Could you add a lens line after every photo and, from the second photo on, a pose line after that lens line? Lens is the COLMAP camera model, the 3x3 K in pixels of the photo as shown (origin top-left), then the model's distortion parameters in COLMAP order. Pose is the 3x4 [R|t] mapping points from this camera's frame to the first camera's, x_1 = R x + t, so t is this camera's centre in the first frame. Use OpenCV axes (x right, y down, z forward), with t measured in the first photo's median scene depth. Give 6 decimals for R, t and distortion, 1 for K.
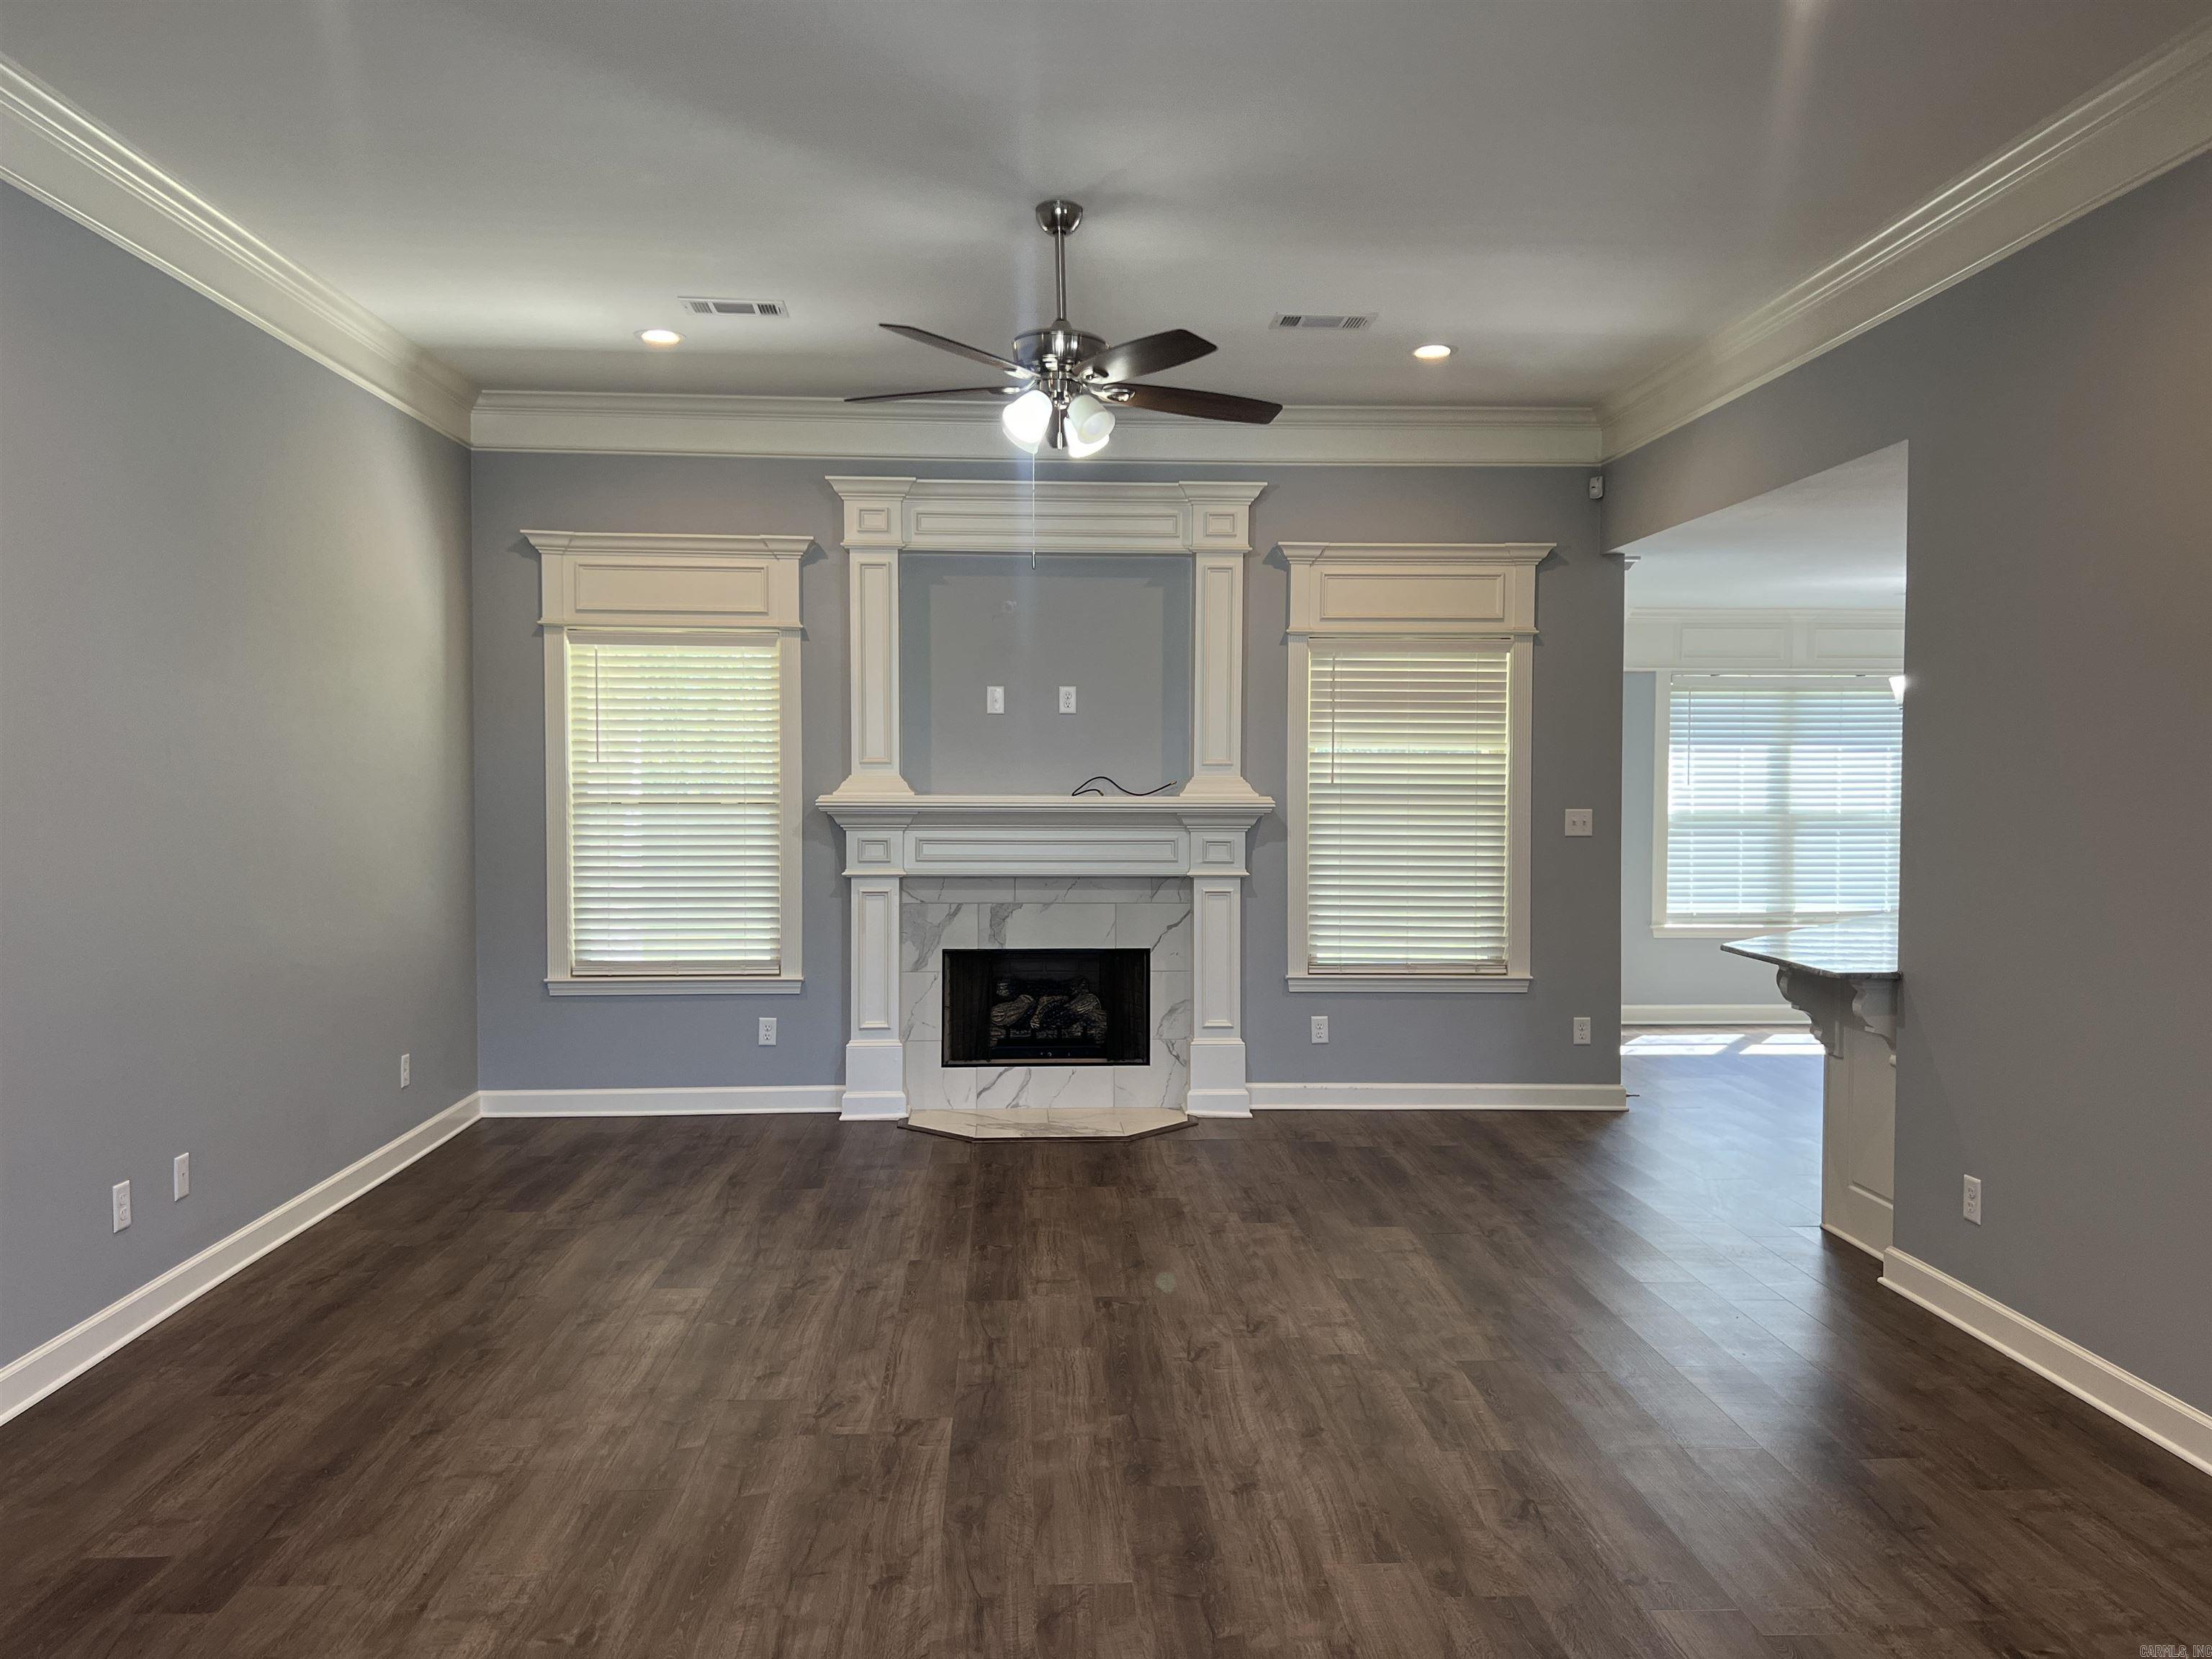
lens RADIAL K [[1649.9, 0, 1106.0], [0, 1649.9, 829.5], [0, 0, 1]] dist [0.020156, -0.001193]
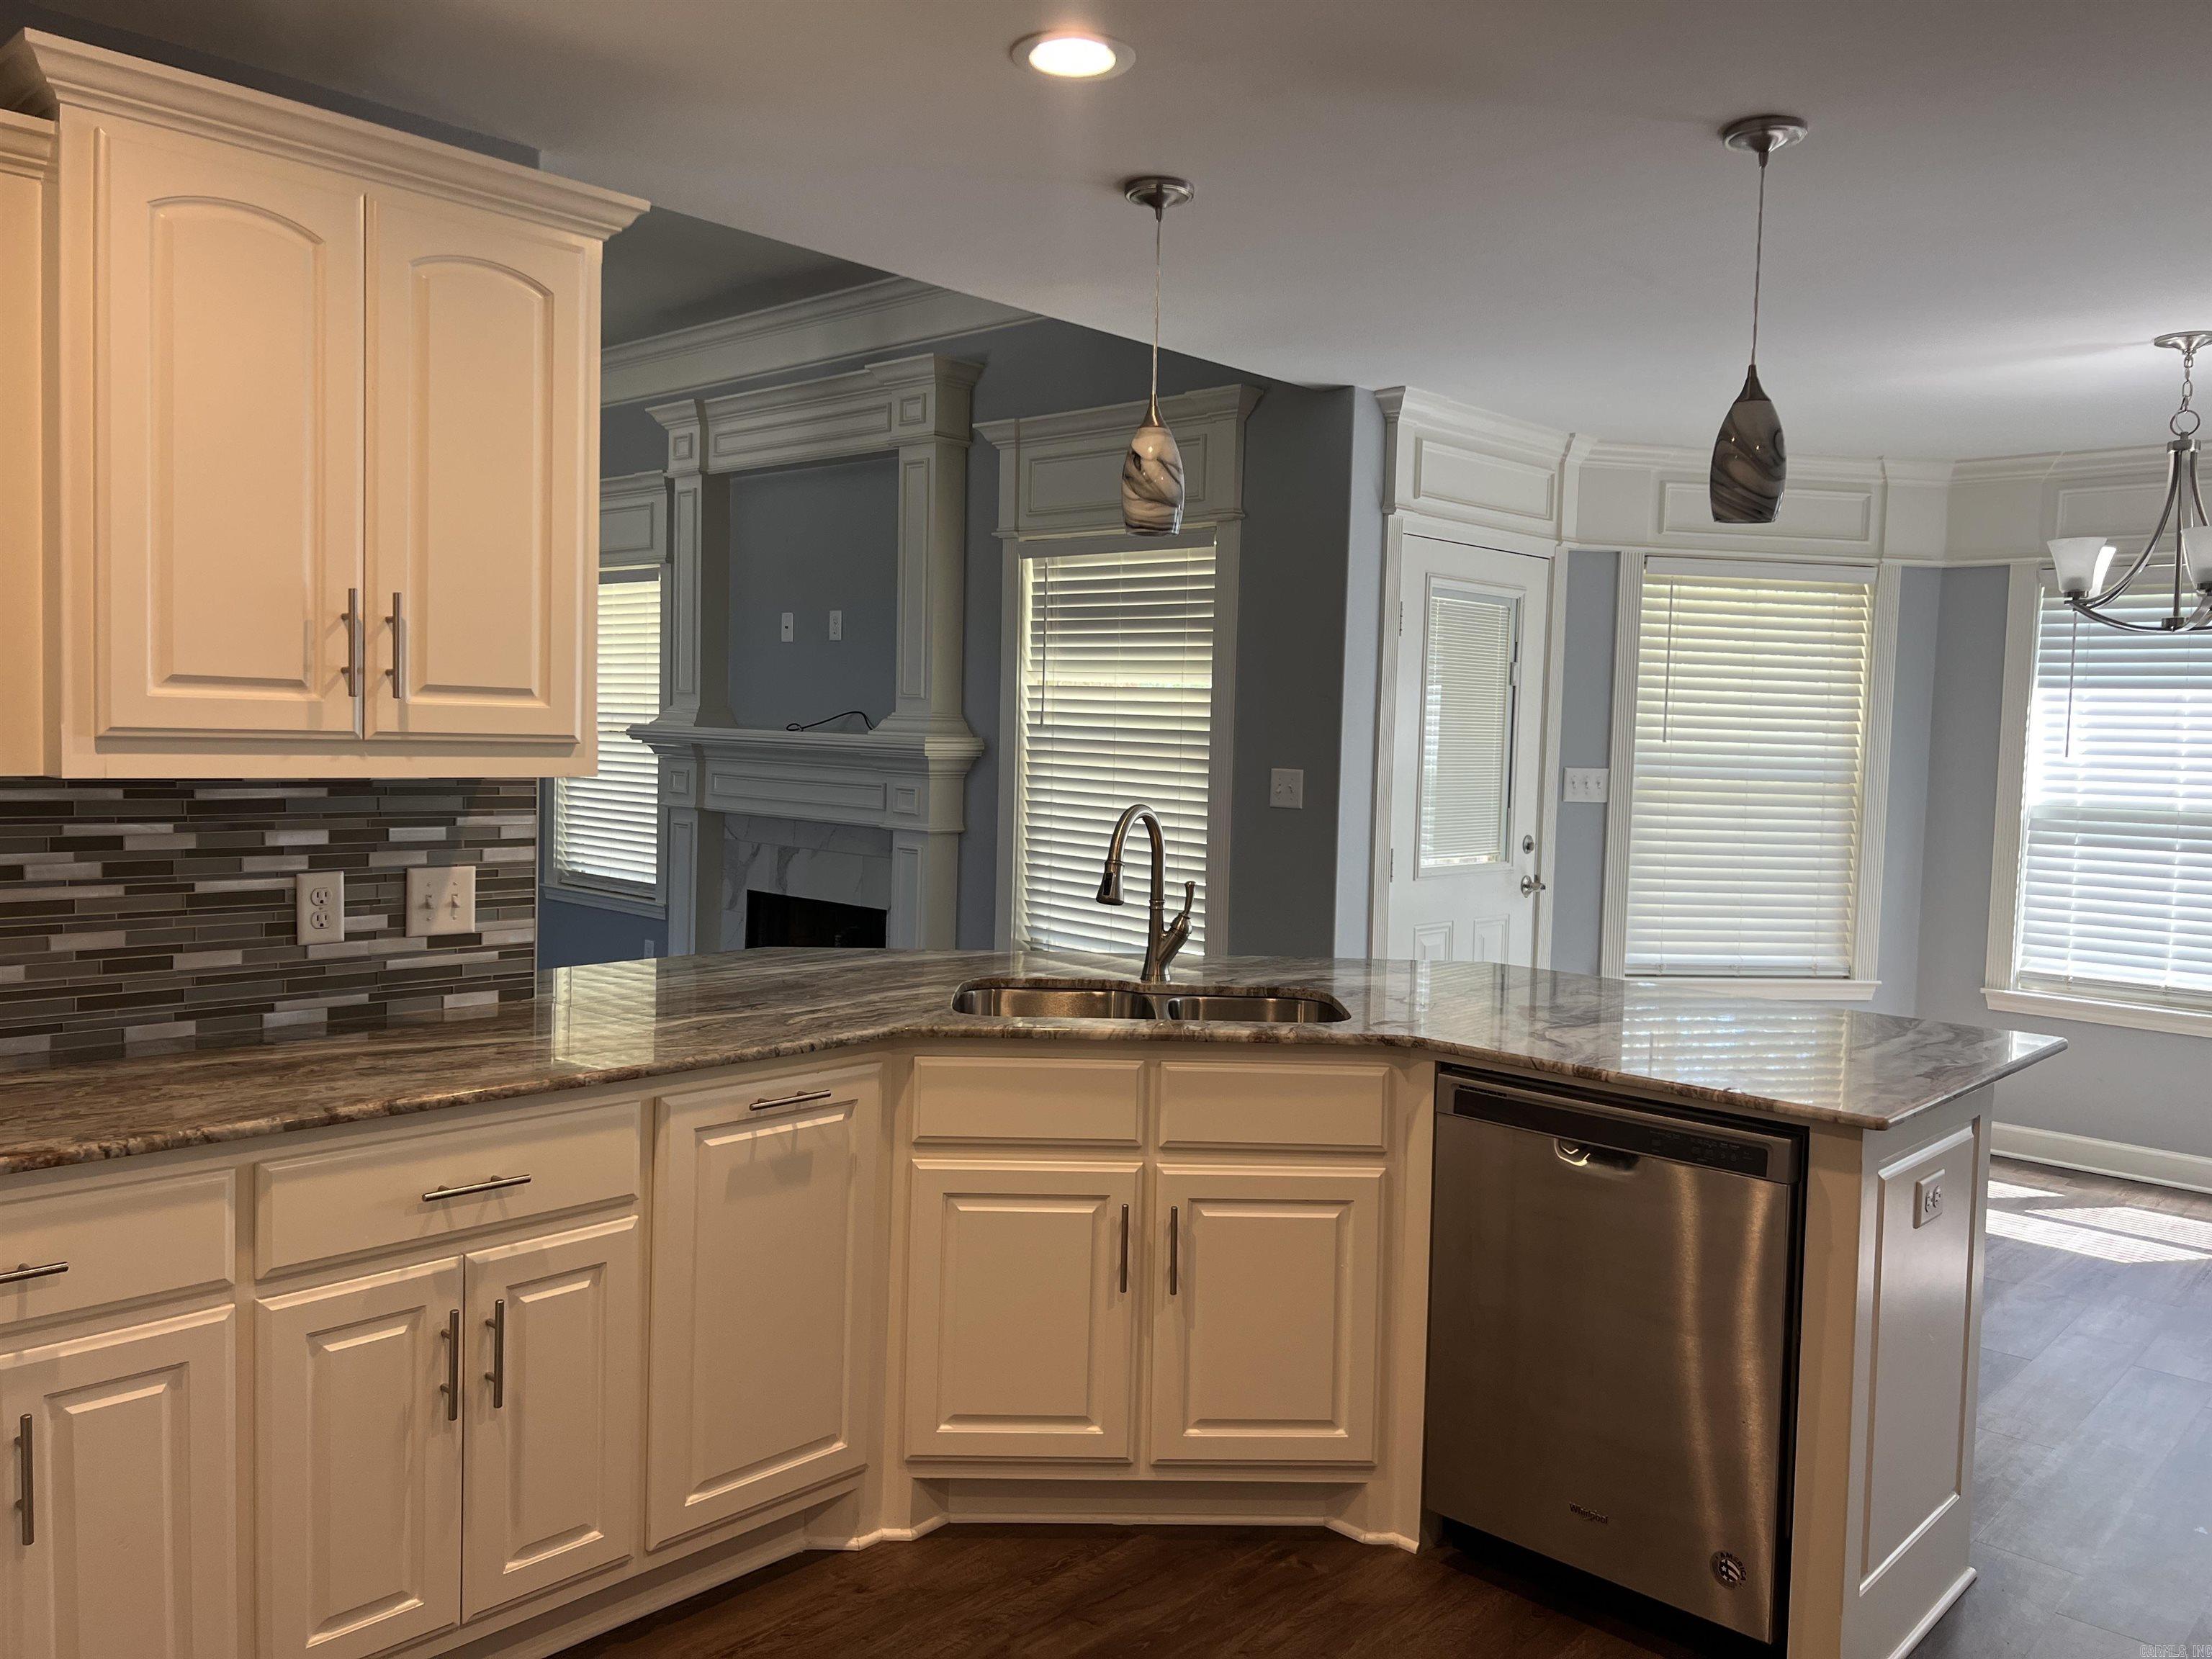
lens RADIAL K [[1713.3, 0, 1108.9], [0, 1713.3, 802.1], [0, 0, 1]] dist [0.002875, -0.000195]
pose [[0.696321, 0.051210, -0.715901, 0.748134], [-0.049788, 0.998495, 0.022998, -0.011066], [0.716001, 0.019629, 0.697823, 0.453916]]
